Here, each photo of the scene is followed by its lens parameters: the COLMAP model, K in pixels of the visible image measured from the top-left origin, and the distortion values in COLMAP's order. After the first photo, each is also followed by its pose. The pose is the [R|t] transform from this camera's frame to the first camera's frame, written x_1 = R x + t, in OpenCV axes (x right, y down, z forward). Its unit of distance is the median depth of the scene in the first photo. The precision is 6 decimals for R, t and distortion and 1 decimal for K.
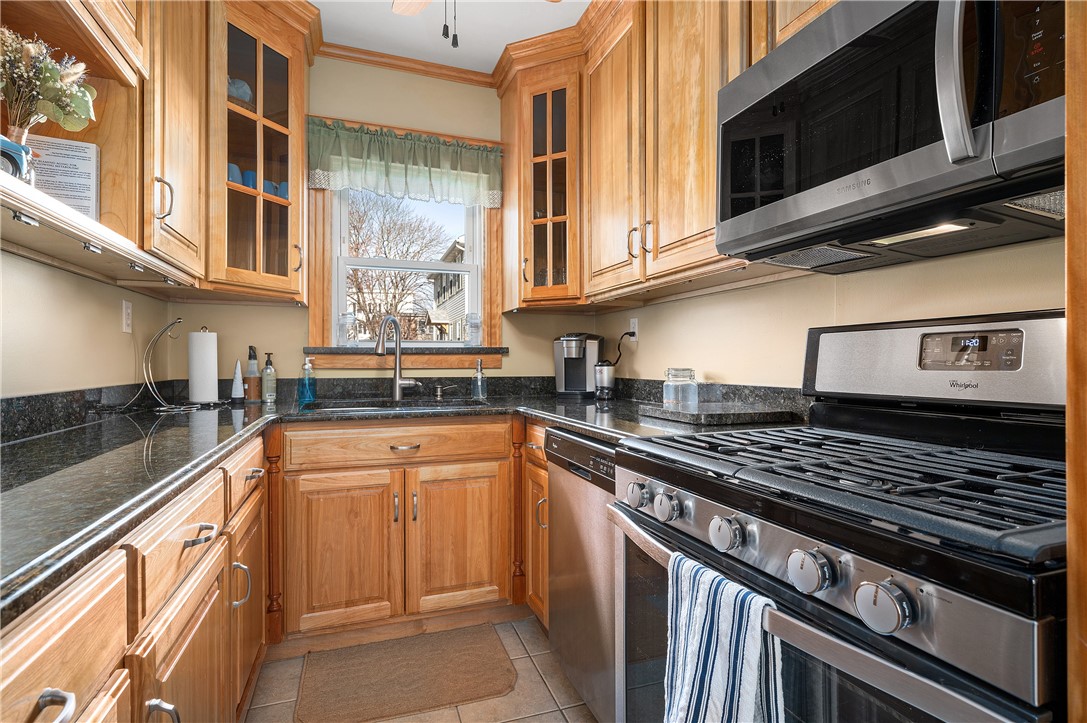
lens RADIAL K [[526.6, 0, 543.4], [0, 526.6, 369.7], [0, 0, 1]] dist [-0.006504, -0.001806]
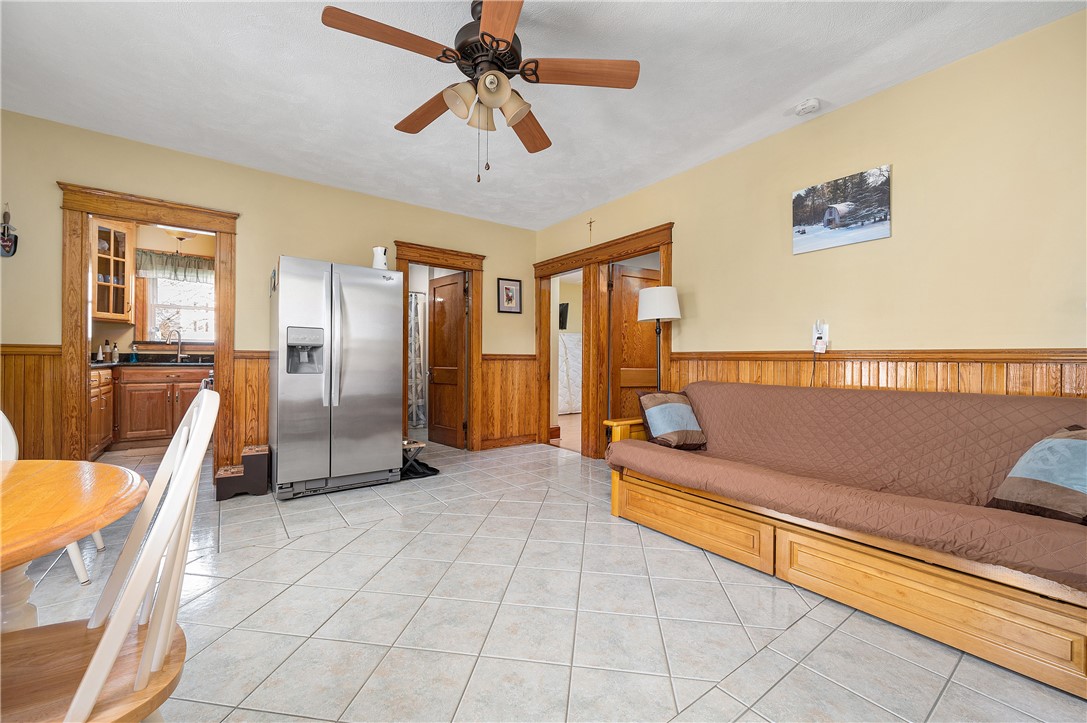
lens RADIAL K [[433.6, 0, 540.0], [0, 433.6, 358.1], [0, 0, 1]] dist [0.003051, -0.000087]
pose [[0.958294, 0.007538, 0.285683, 0.891560], [-0.004399, 0.999923, -0.011629, 0.059768], [-0.285749, 0.009887, 0.958253, -1.687493]]
